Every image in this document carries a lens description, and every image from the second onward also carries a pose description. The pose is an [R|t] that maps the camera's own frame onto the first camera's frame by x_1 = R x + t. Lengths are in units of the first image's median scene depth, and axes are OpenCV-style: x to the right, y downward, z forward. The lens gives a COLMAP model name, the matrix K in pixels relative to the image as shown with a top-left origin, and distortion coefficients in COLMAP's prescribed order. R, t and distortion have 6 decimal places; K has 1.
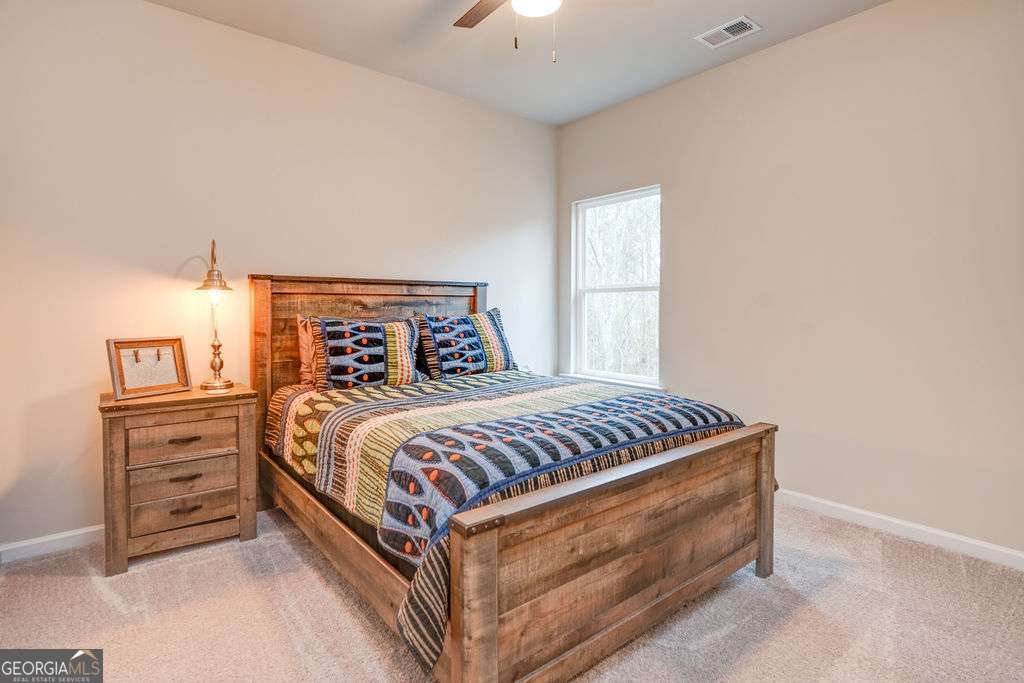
lens RADIAL K [[502.9, 0, 509.2], [0, 502.9, 323.7], [0, 0, 1]] dist [0.014351, -0.000127]
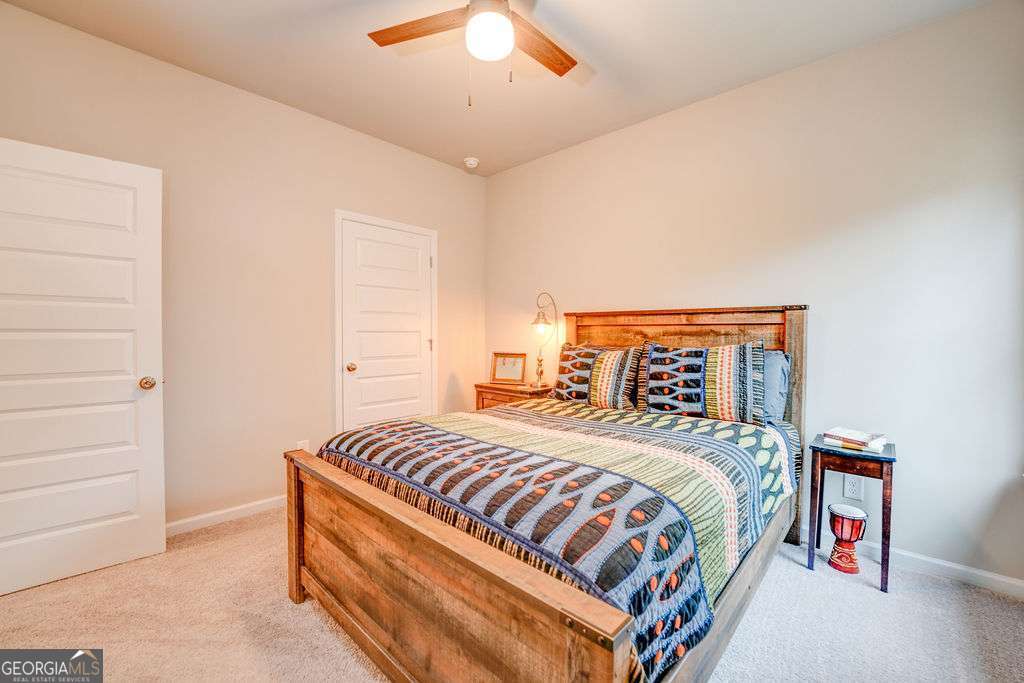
lens RADIAL K [[417.5, 0, 512.0], [0, 417.5, 341.5], [0, 0, 1]] dist [-0.018567, -0.000036]
pose [[0.148606, 0.021105, -0.988671, 0.764306], [-0.038319, 0.999144, 0.015569, -0.033918], [0.988154, 0.035571, 0.149287, 0.782900]]
